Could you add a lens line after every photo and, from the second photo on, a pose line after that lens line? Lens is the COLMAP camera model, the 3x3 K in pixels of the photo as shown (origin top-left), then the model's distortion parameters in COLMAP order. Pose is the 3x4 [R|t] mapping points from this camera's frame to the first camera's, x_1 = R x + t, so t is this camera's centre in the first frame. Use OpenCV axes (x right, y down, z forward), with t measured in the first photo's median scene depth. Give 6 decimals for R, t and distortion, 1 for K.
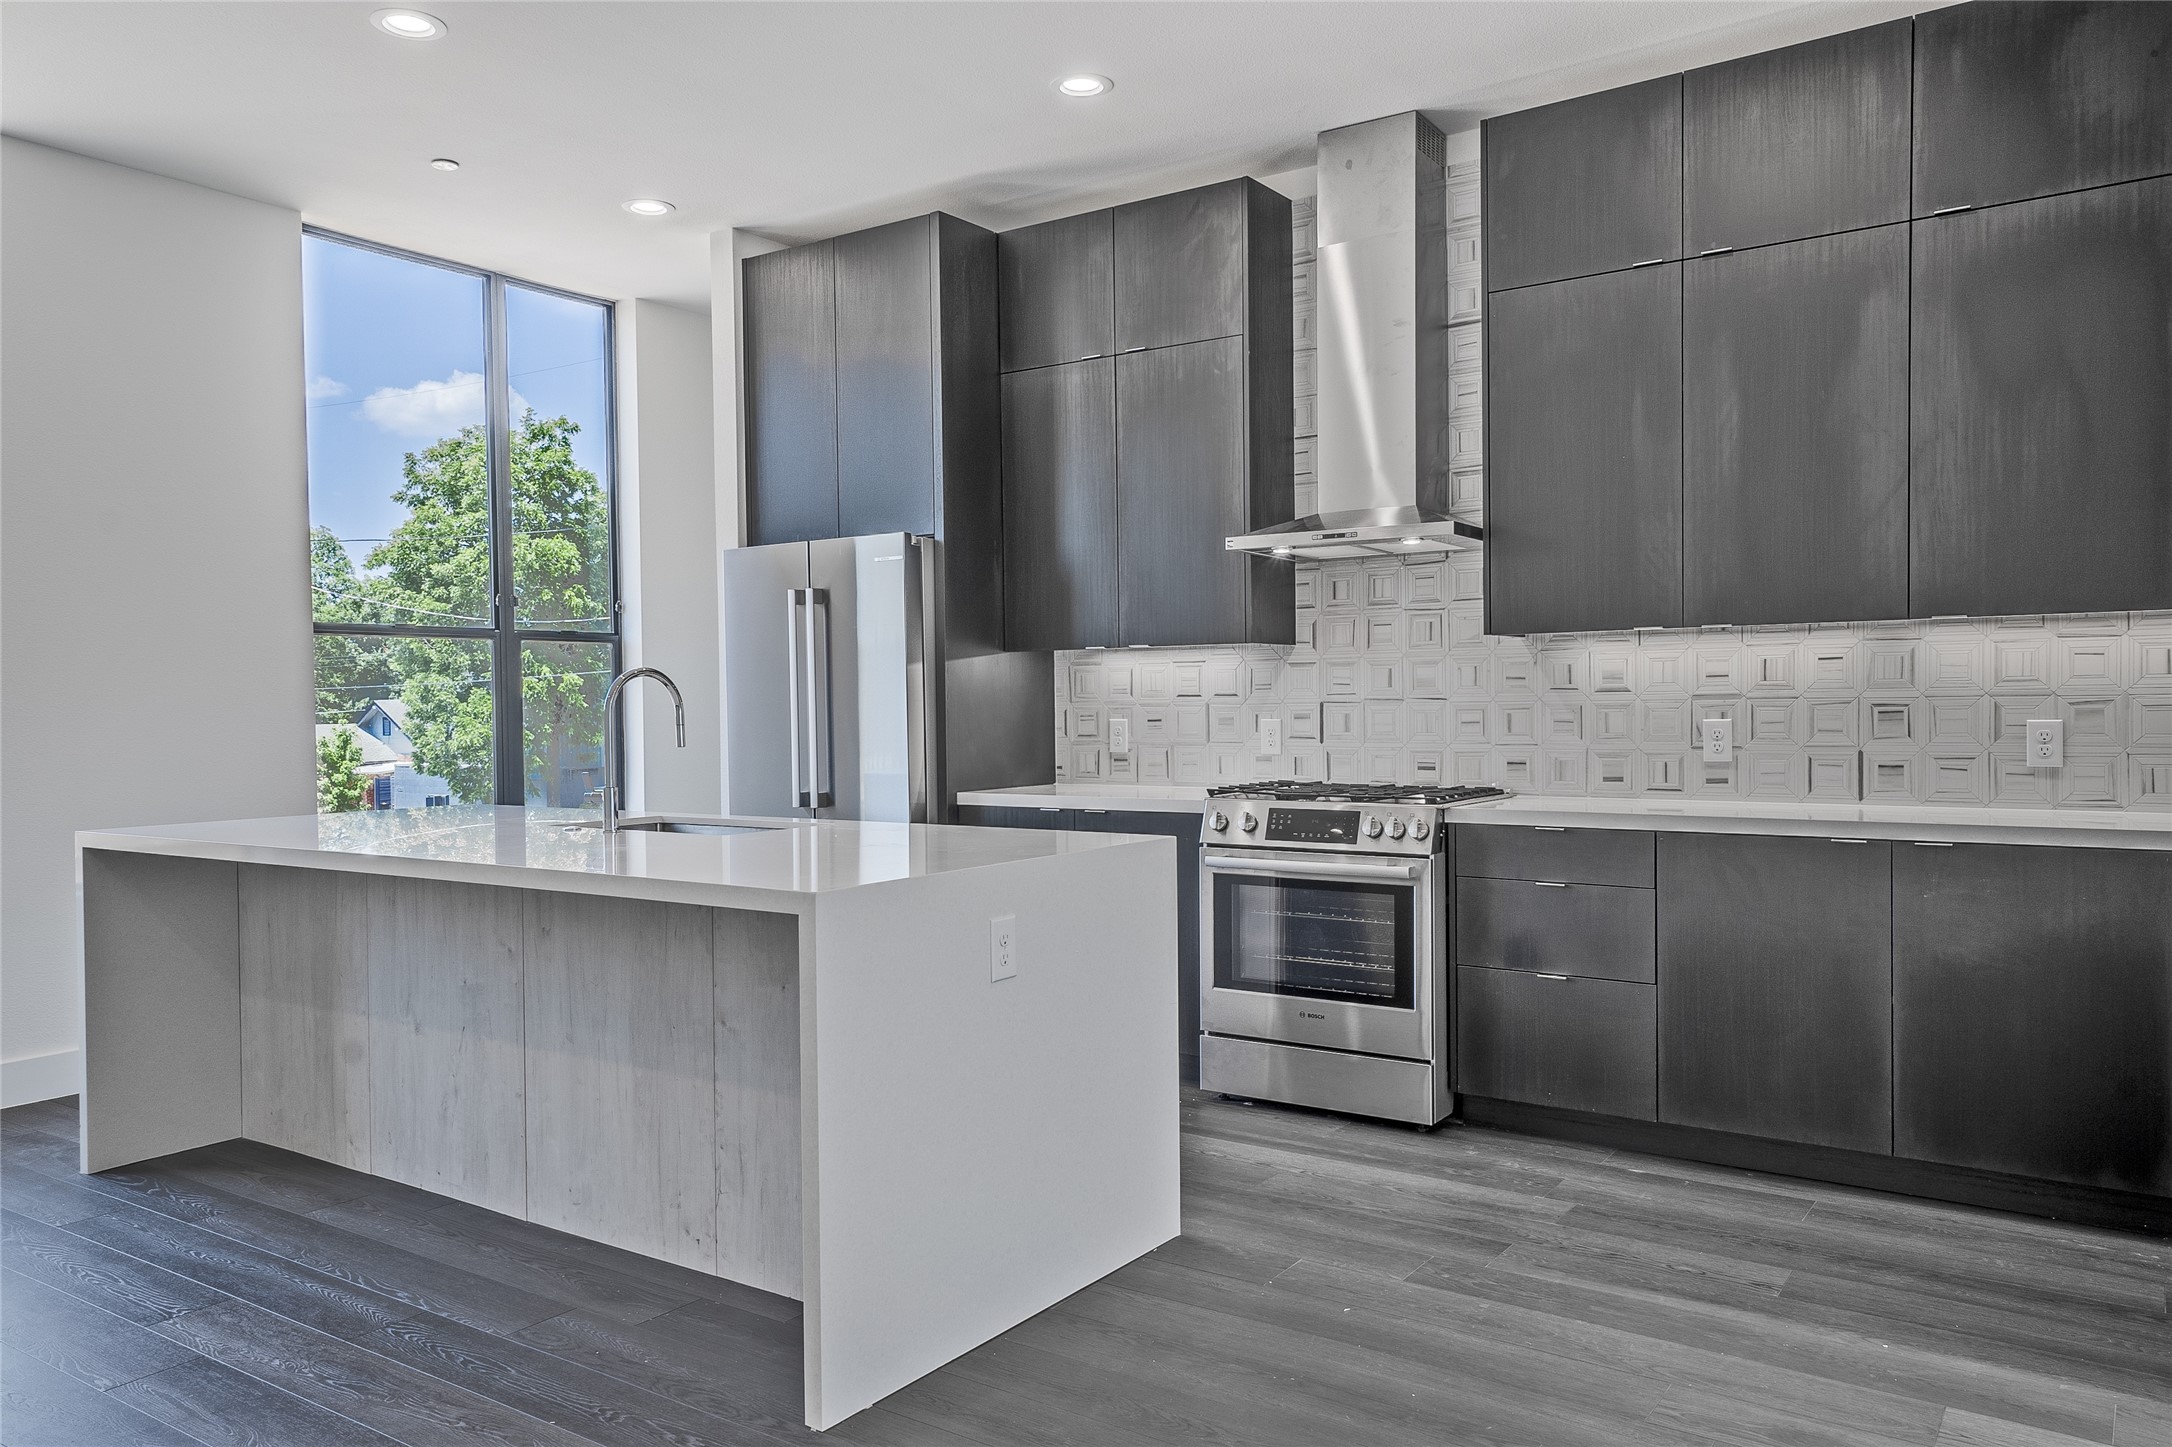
lens RADIAL K [[1546.9, 0, 1080.8], [0, 1546.9, 737.1], [0, 0, 1]] dist [0.024803, 0.001864]
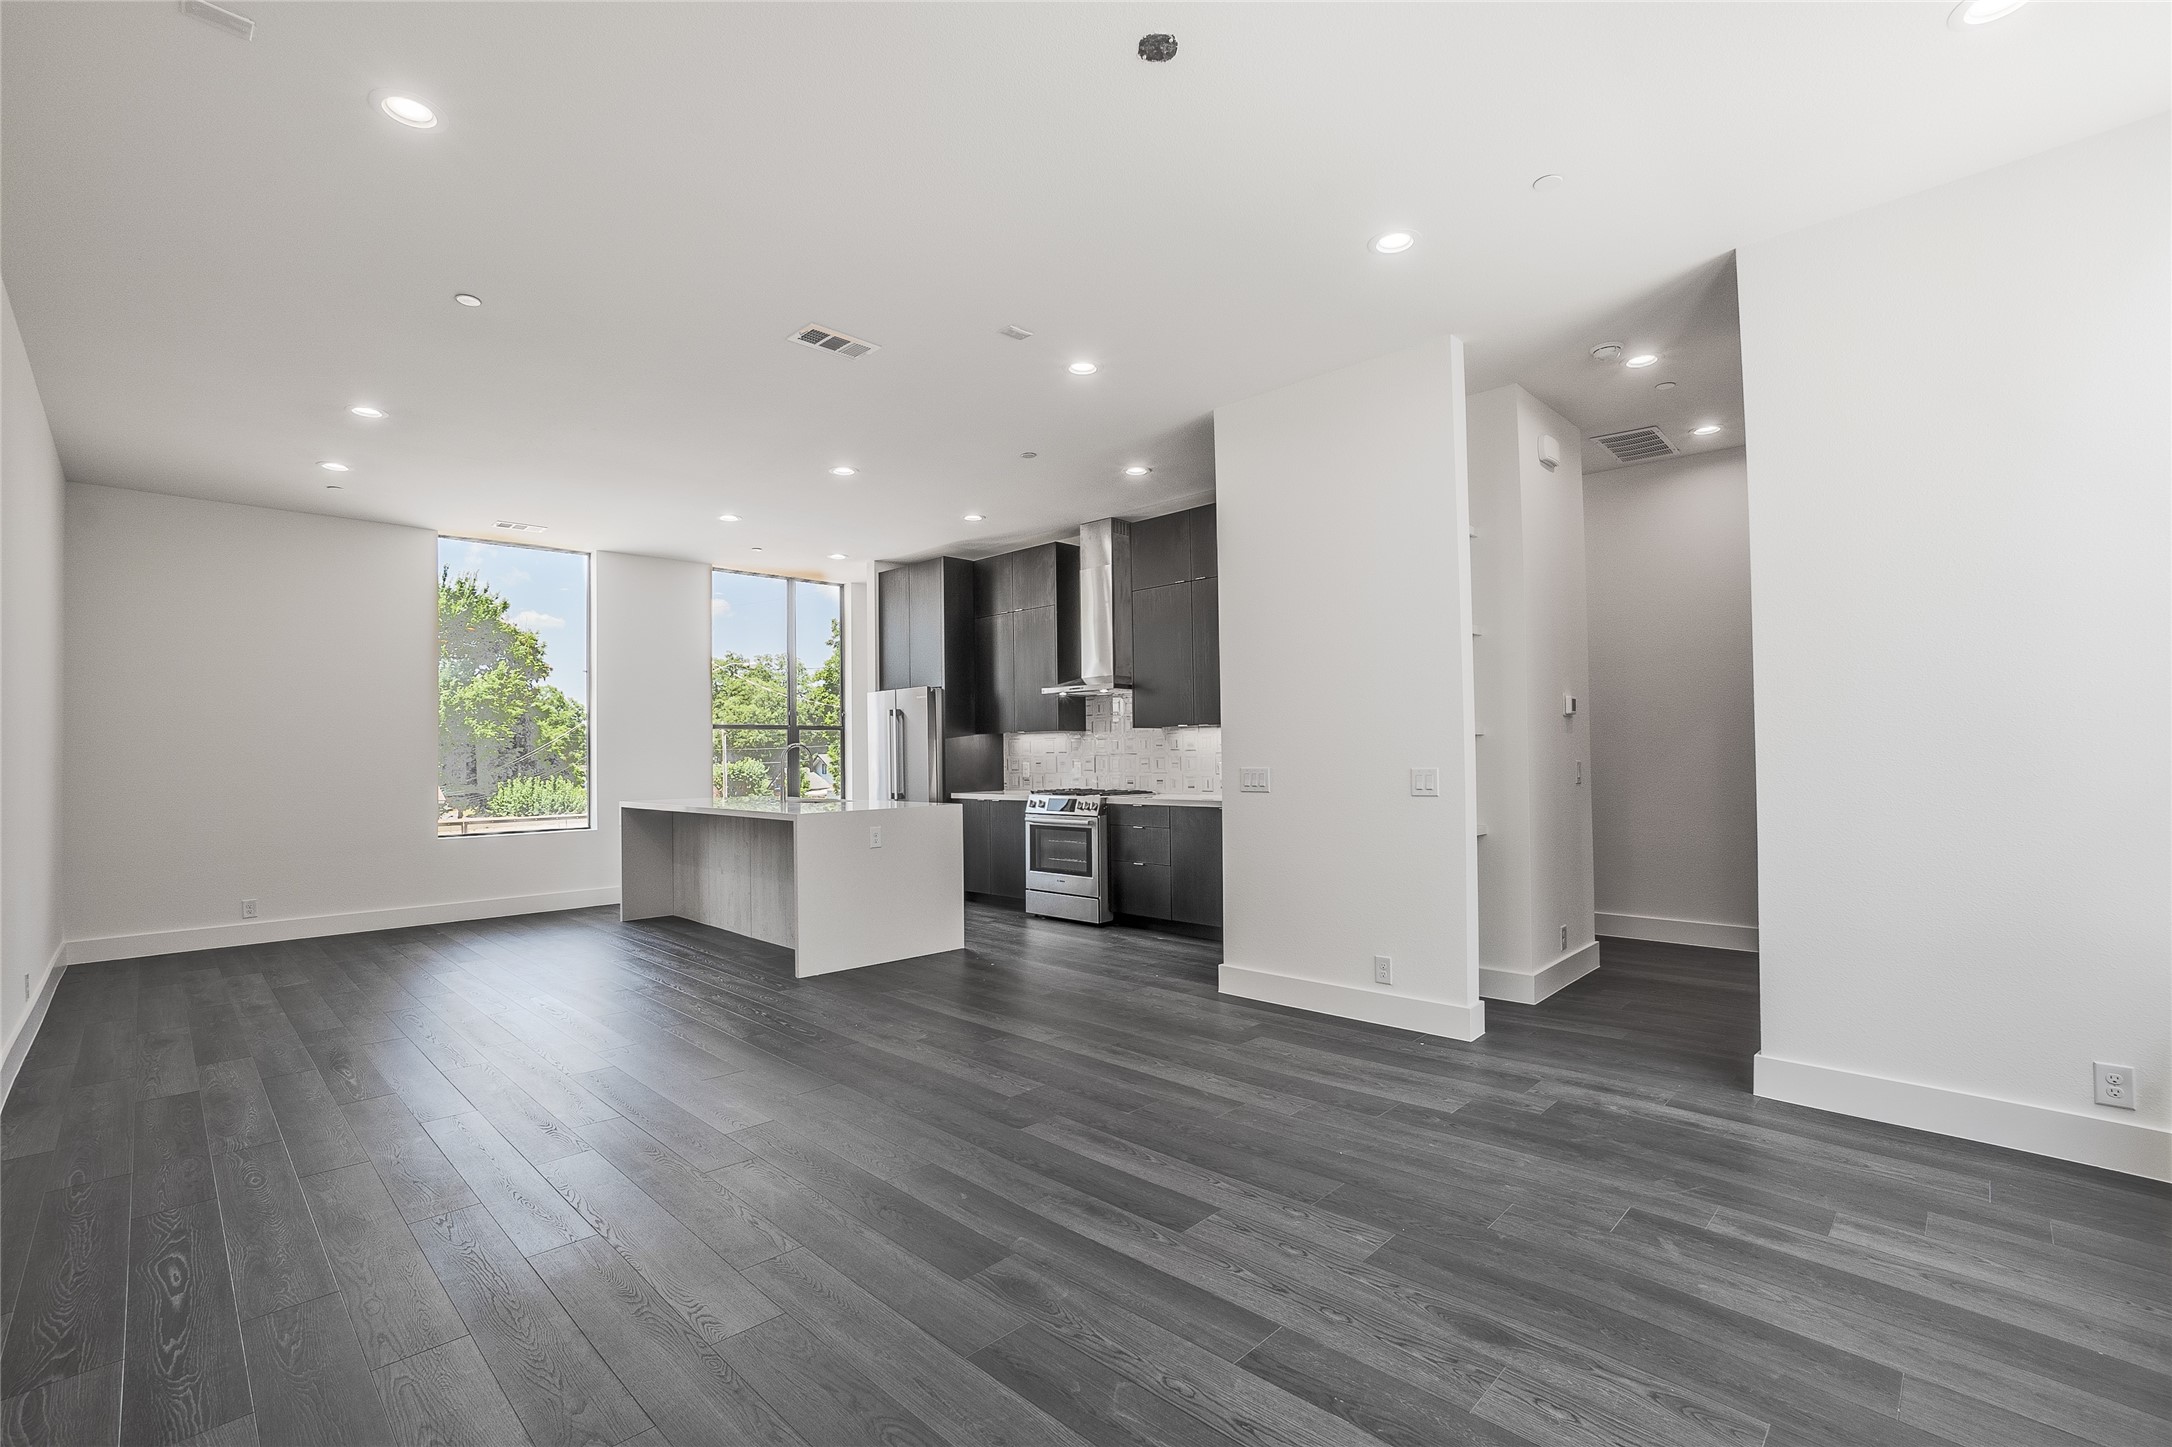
lens RADIAL K [[956.8, 0, 1074.0], [0, 956.8, 738.3], [0, 0, 1]] dist [-0.047415, 0.013576]
pose [[0.984612, -0.005005, -0.174681, 0.410181], [-0.001859, 0.999233, -0.039110, 0.009336], [0.174743, 0.038833, 0.983848, -0.483011]]
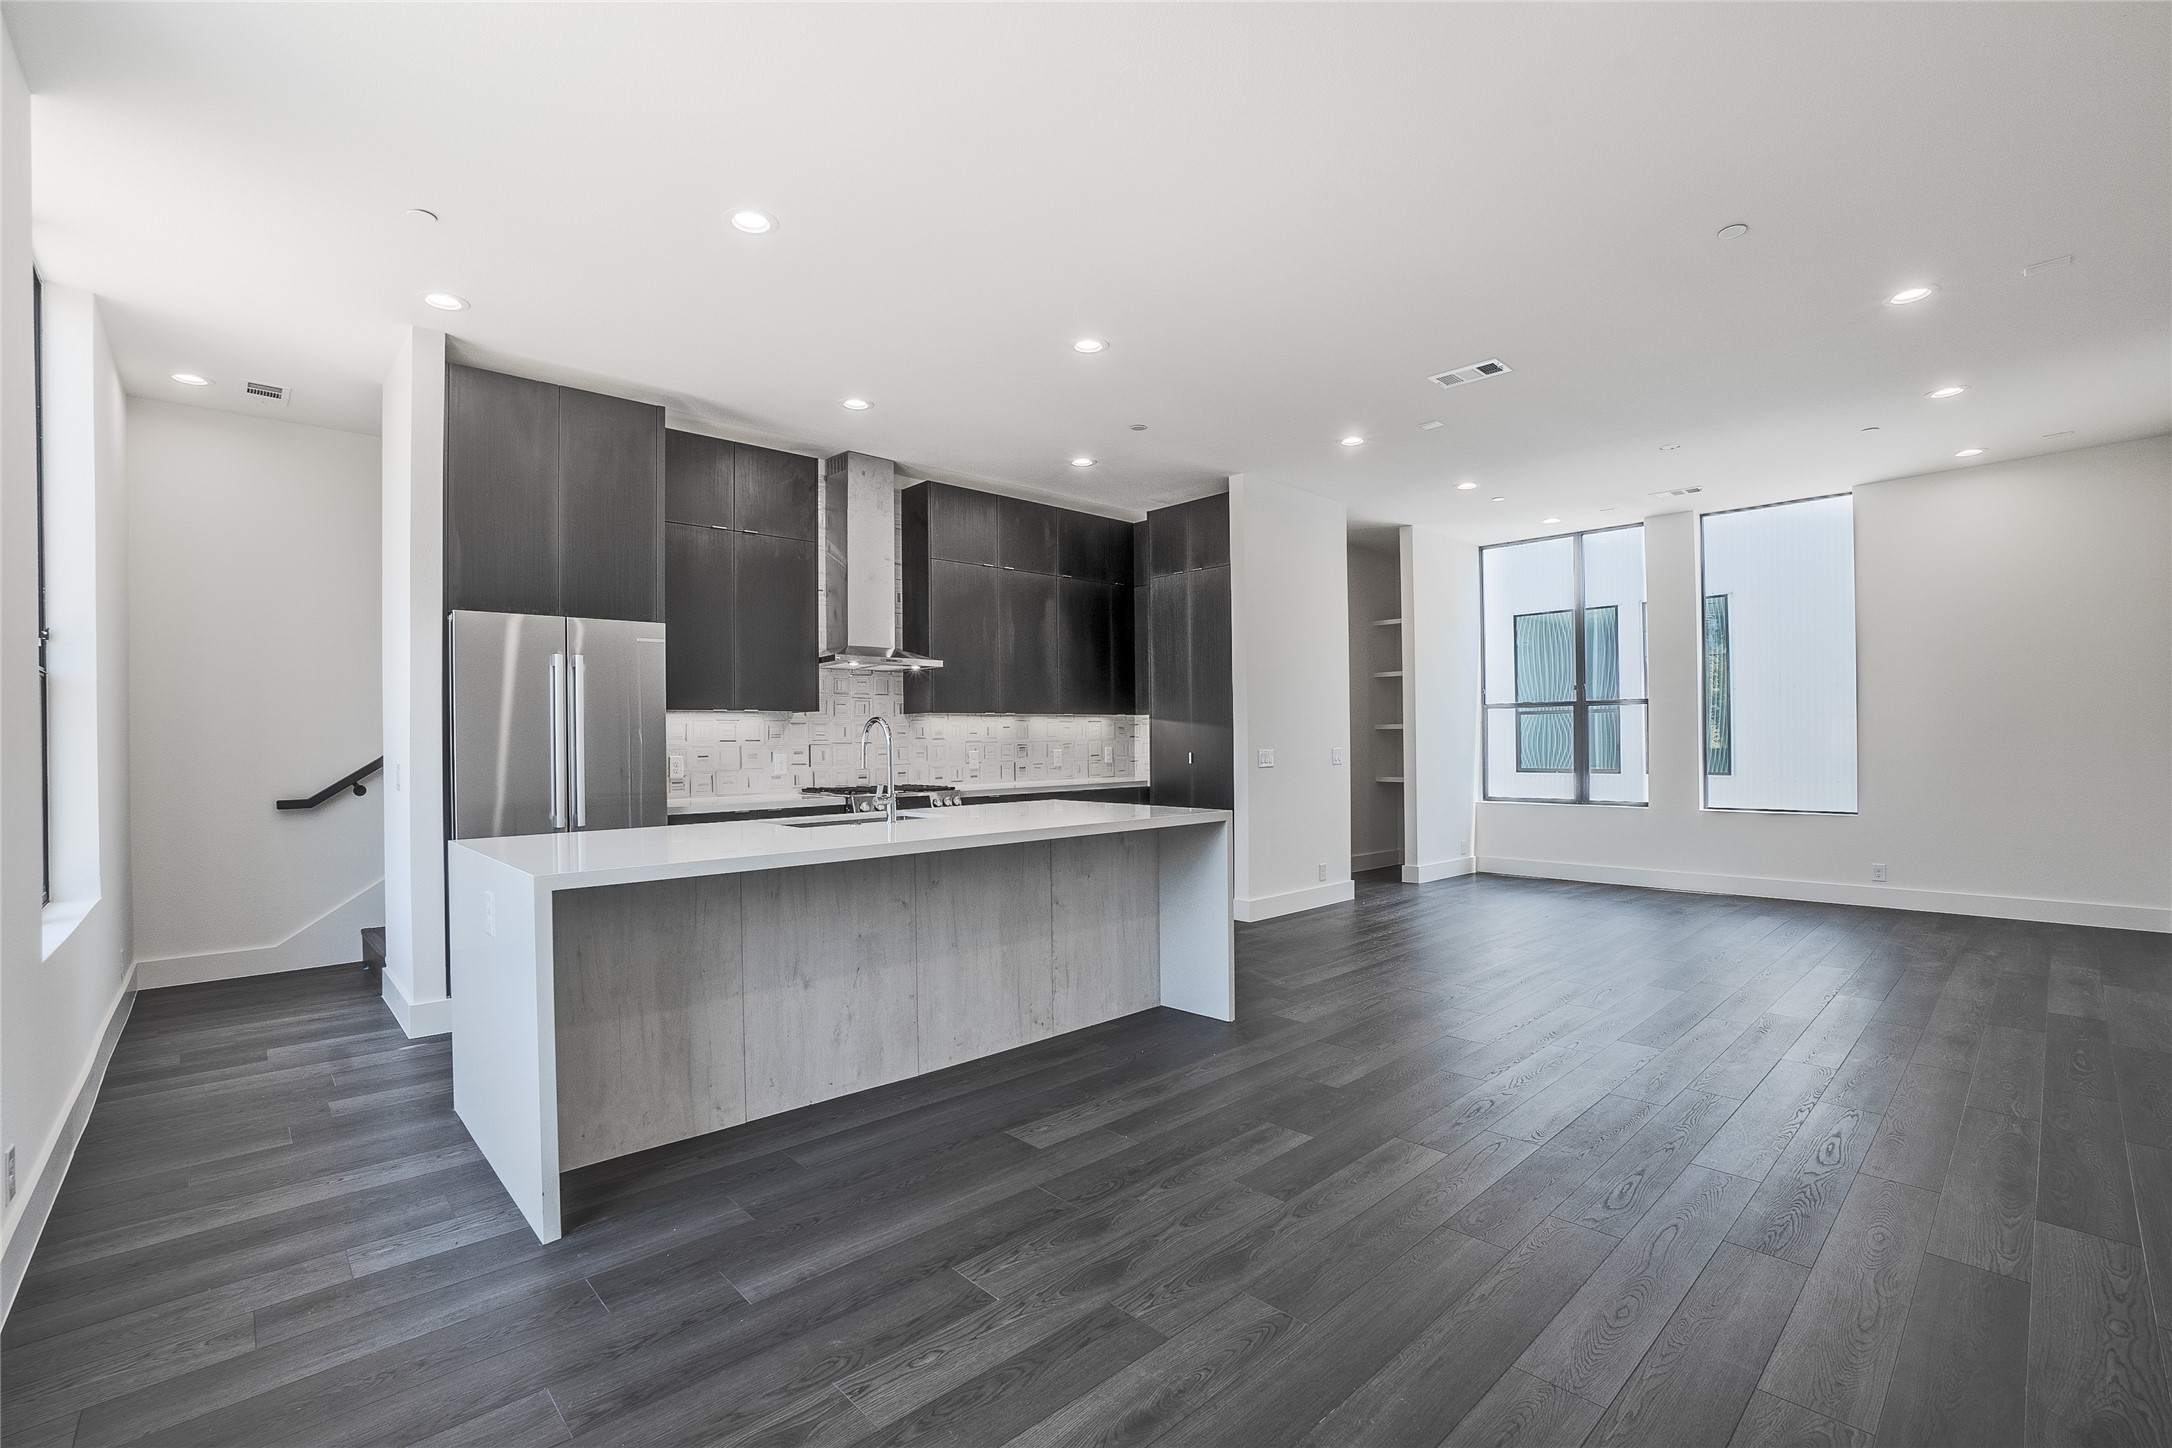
lens RADIAL K [[956.8, 0, 1081.8], [0, 956.8, 743.6], [0, 0, 1]] dist [-0.047415, 0.013576]
pose [[0.209539, 0.004076, 0.977792, -0.950481], [0.031414, 0.999447, -0.010898, -0.001449], [-0.977296, 0.032999, 0.209295, 0.484378]]
